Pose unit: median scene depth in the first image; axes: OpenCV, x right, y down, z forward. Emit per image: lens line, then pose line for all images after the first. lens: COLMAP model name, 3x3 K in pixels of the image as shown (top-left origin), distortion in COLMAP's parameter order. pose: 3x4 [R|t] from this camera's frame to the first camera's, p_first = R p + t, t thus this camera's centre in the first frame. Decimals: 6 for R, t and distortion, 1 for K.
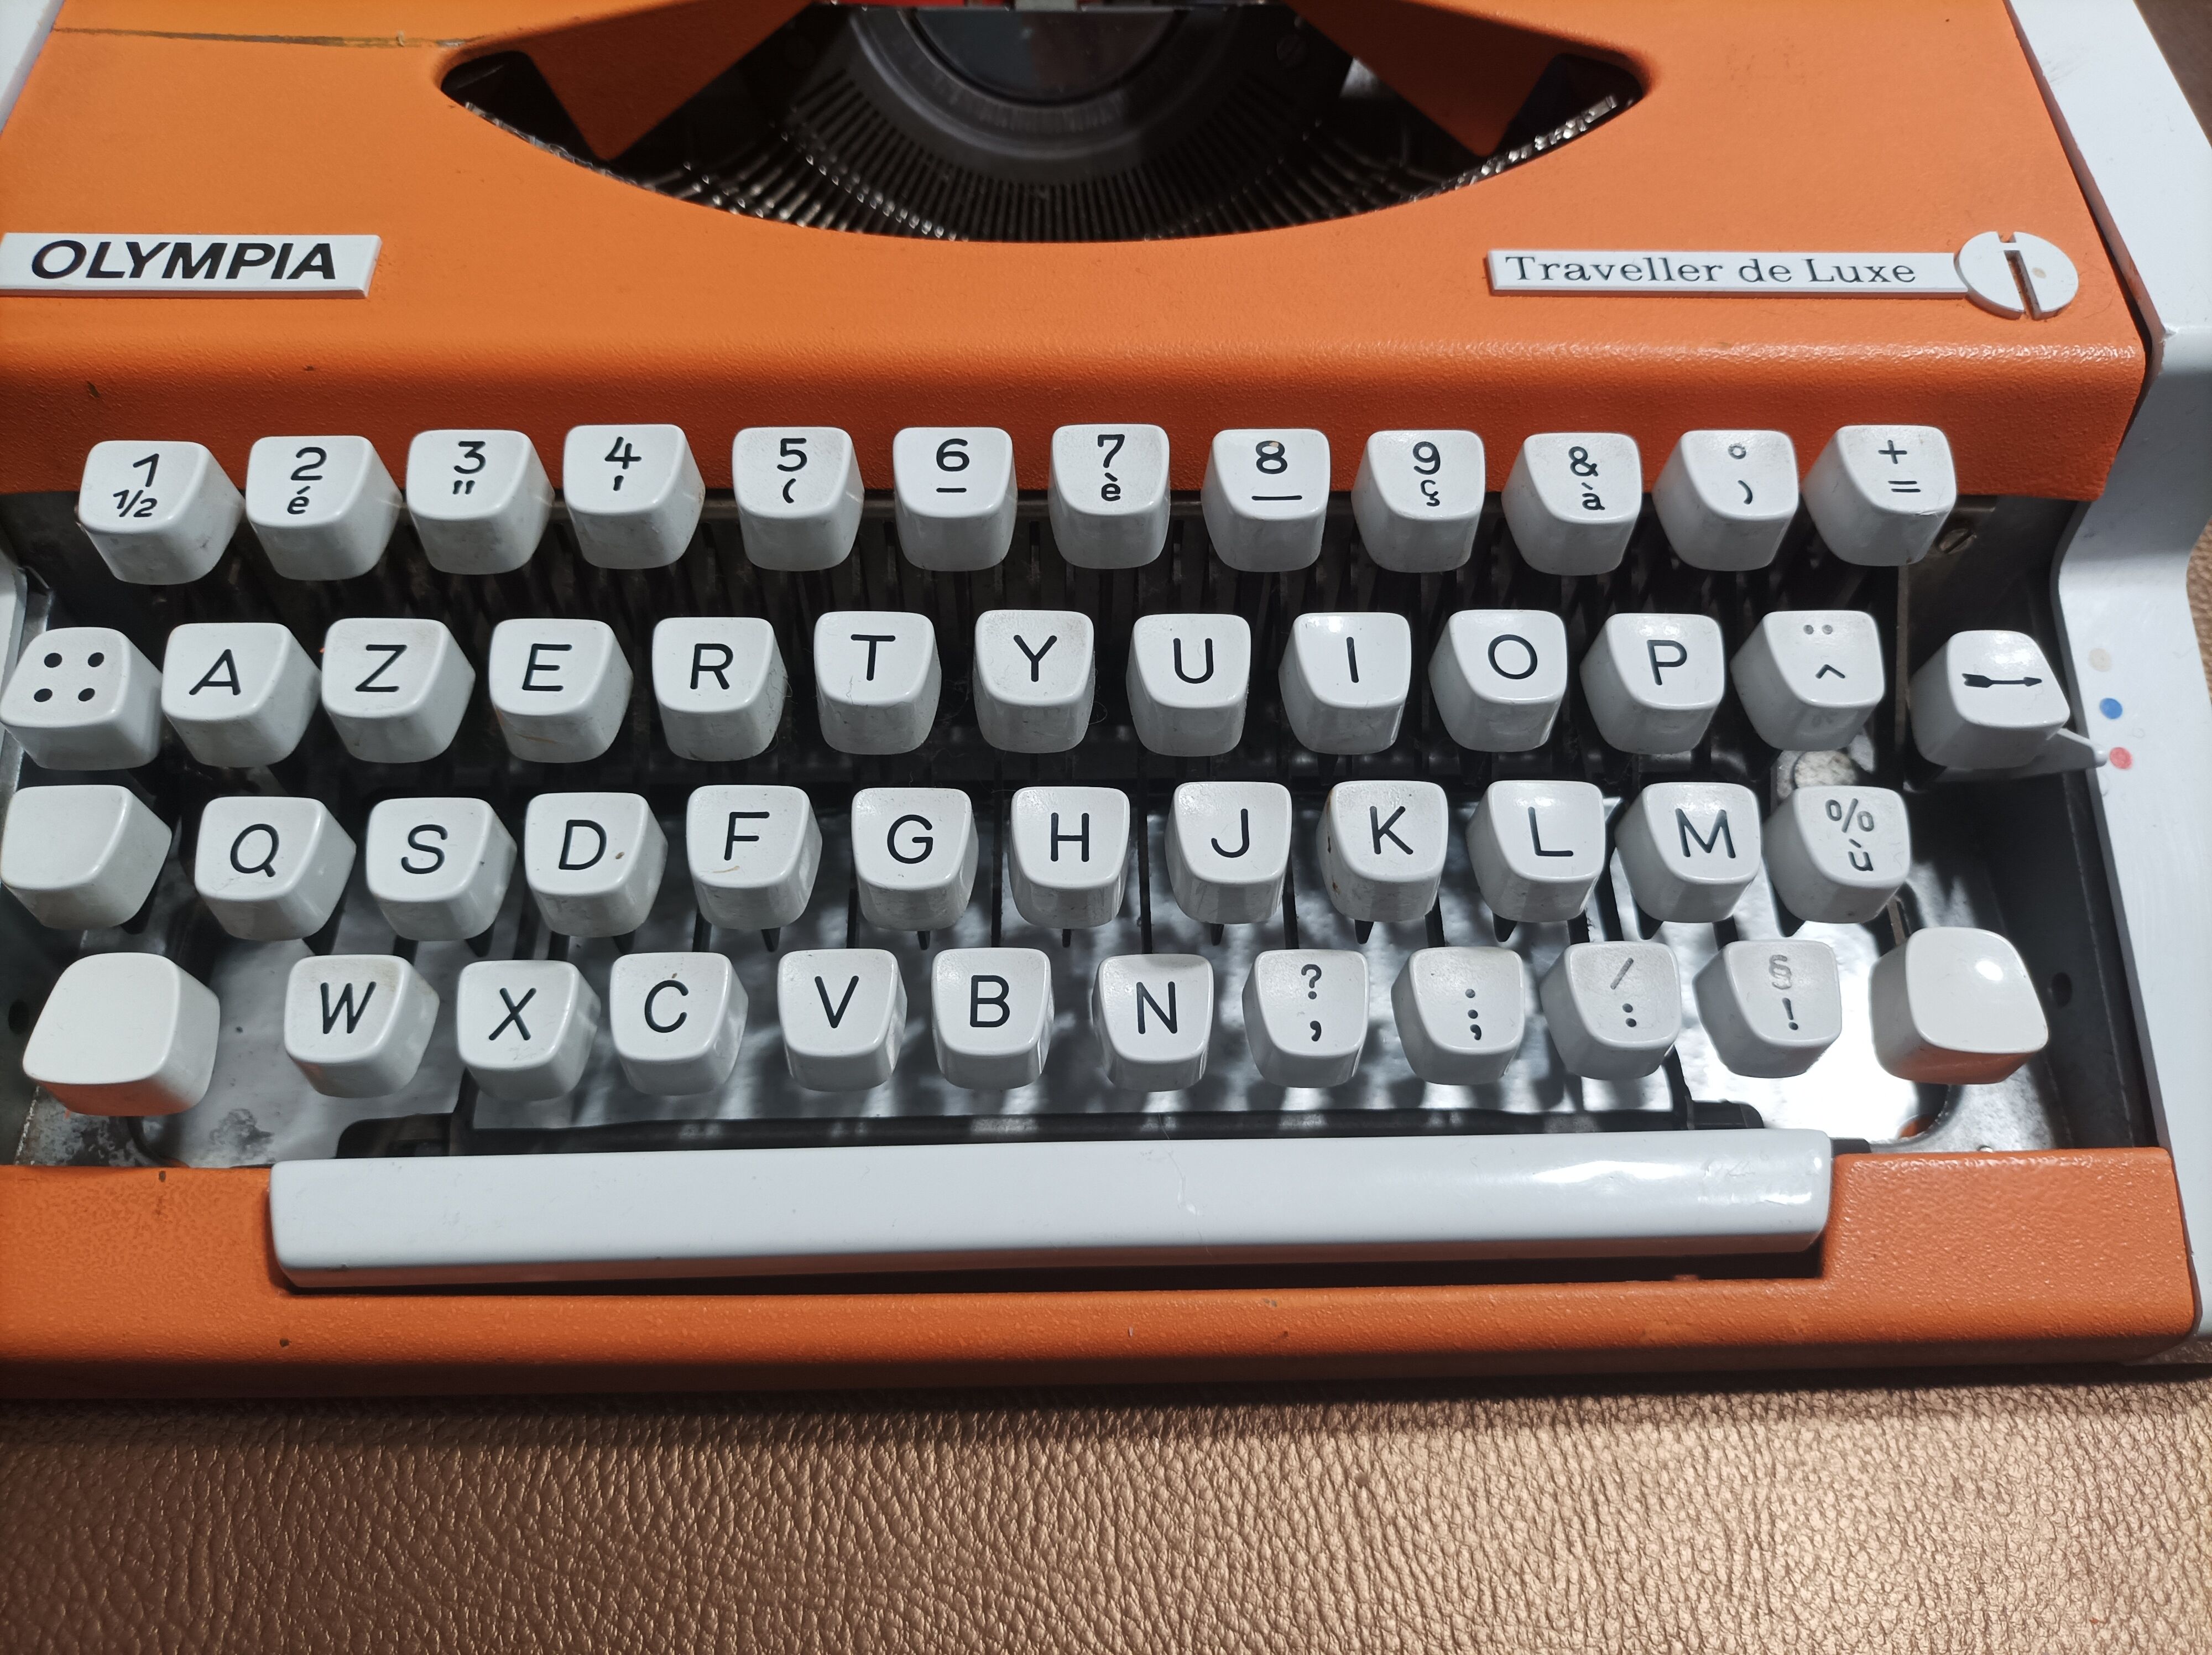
lens RADIAL K [[1708.8, 0, 1125.8], [0, 1708.8, 882.3], [0, 0, 1]] dist [-0.028878, -0.013177]
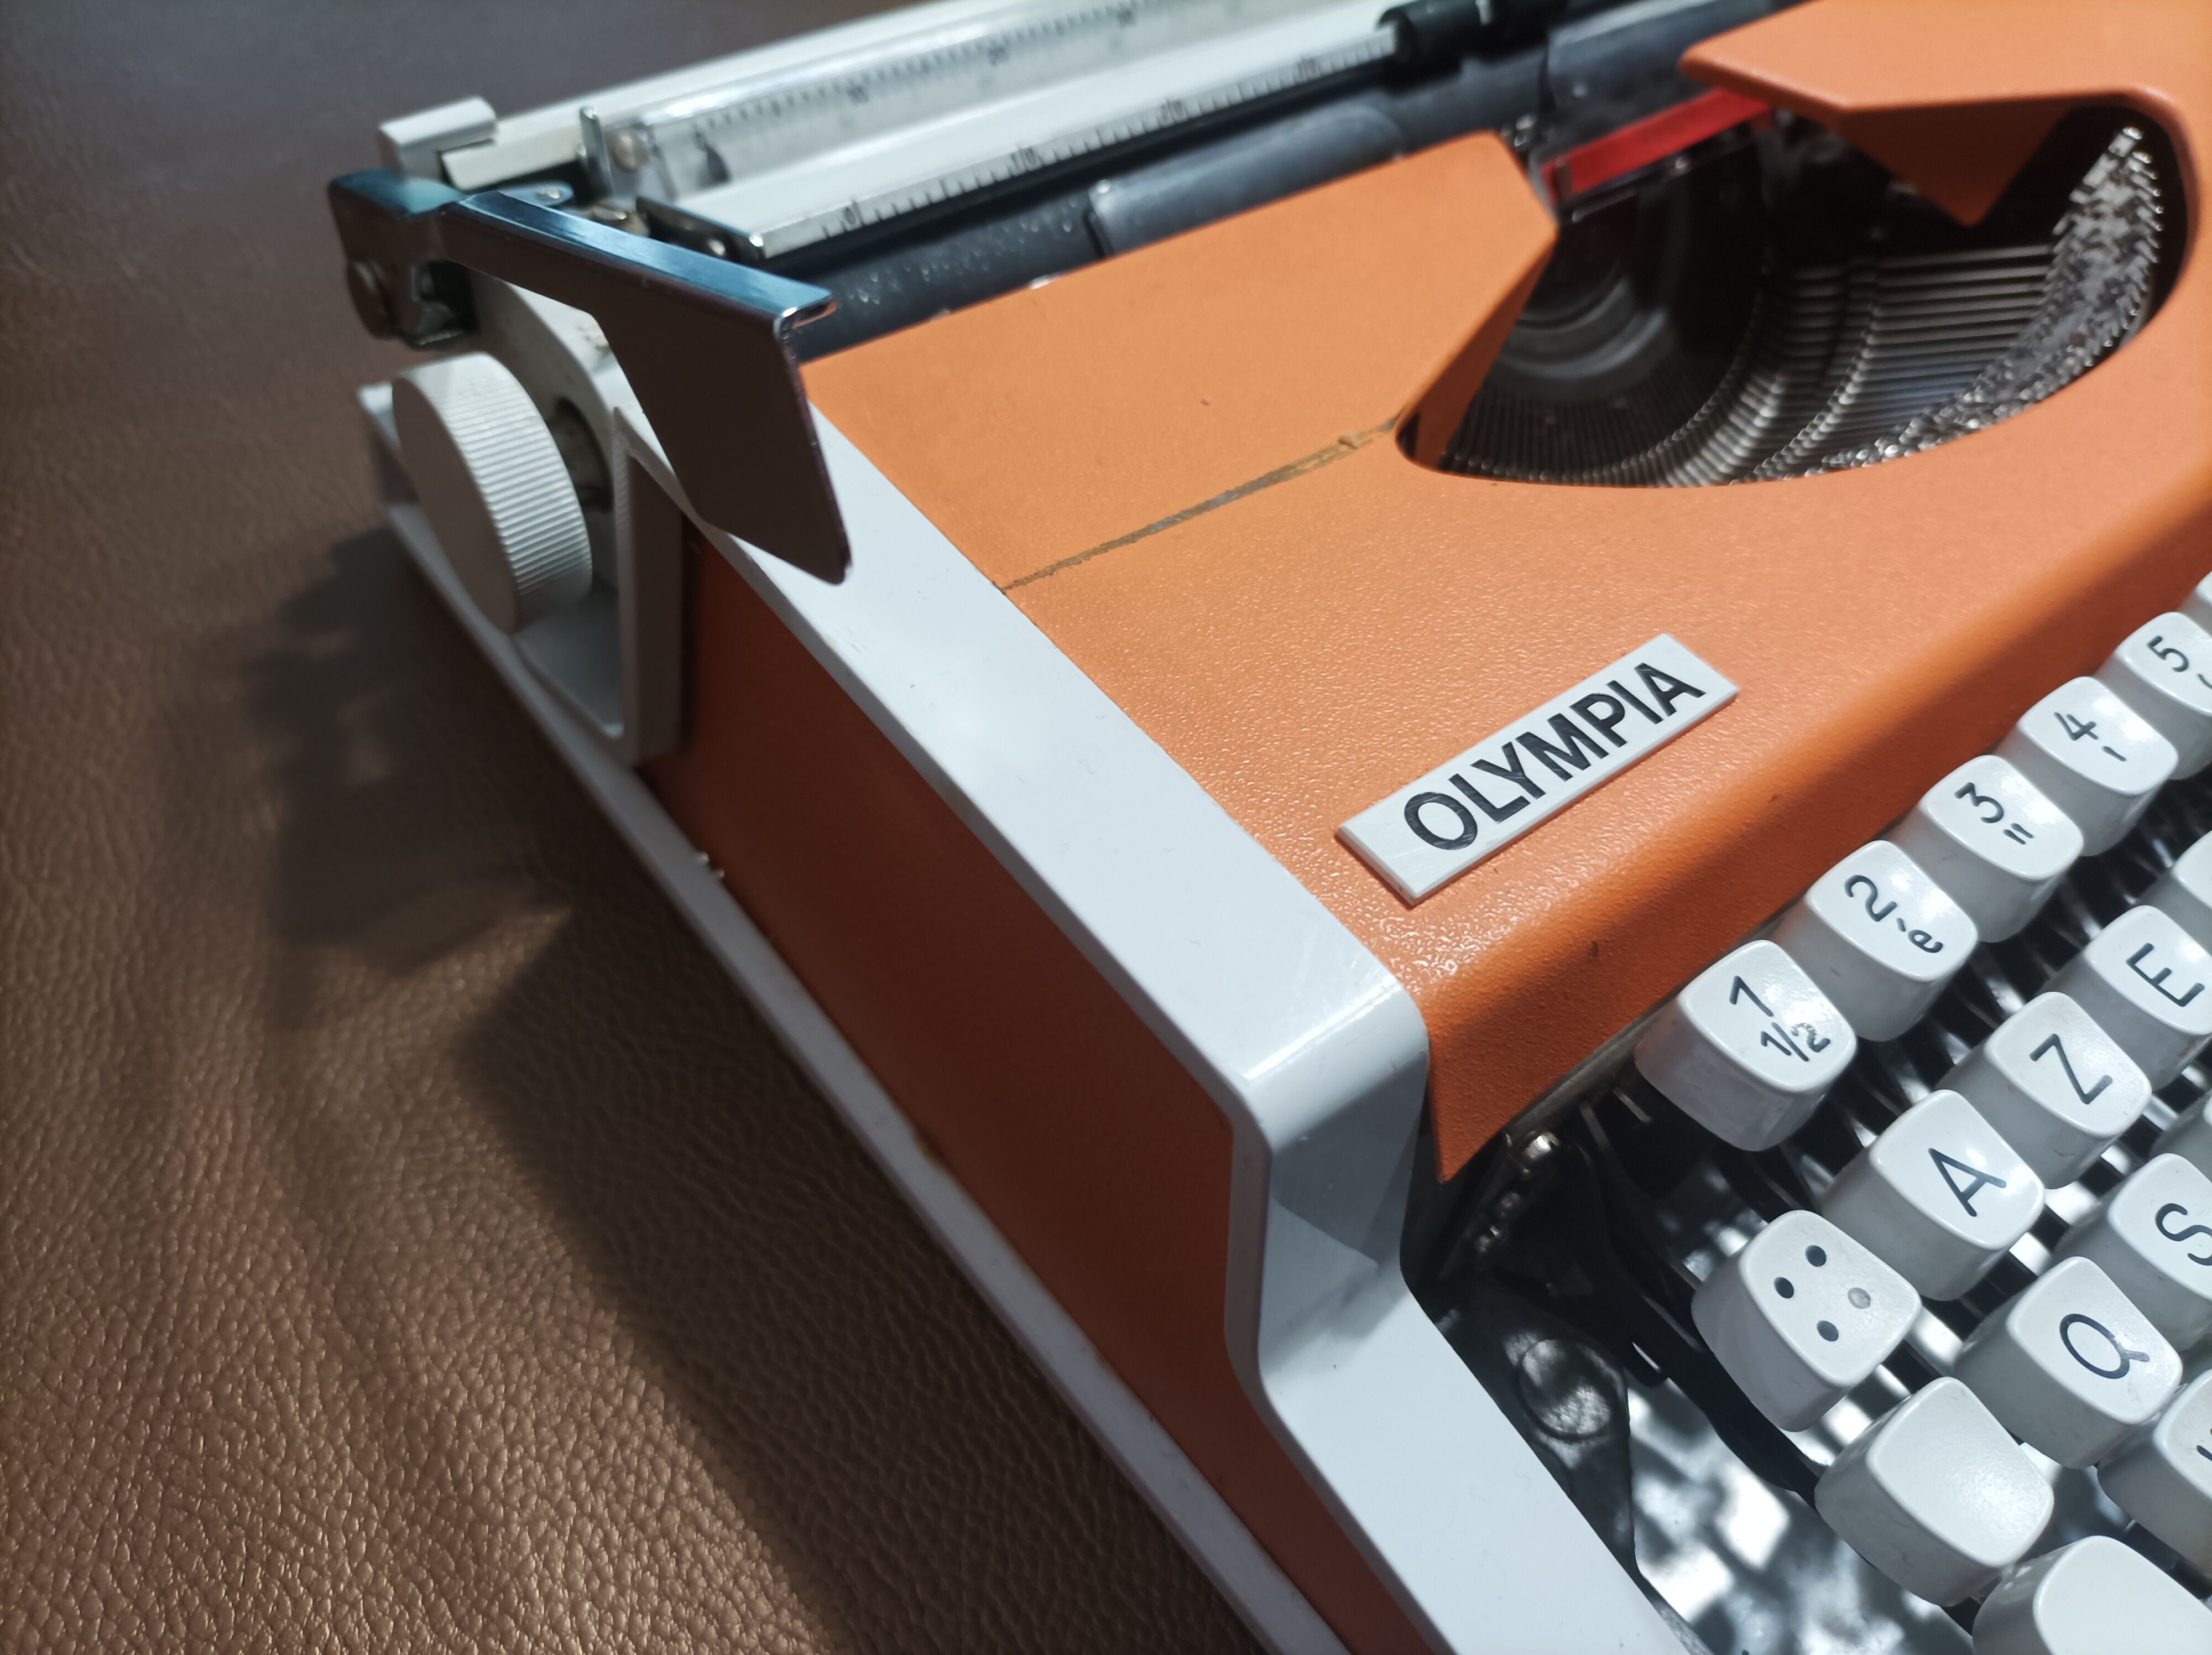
lens RADIAL K [[1708.8, 0, 1119.2], [0, 1708.8, 835.6], [0, 0, 1]] dist [-0.028878, -0.013177]
pose [[0.804953, -0.440878, 0.397087, -1.048775], [0.490496, 0.871018, -0.027230, -0.414250], [-0.333864, 0.216688, 0.917377, 0.365197]]
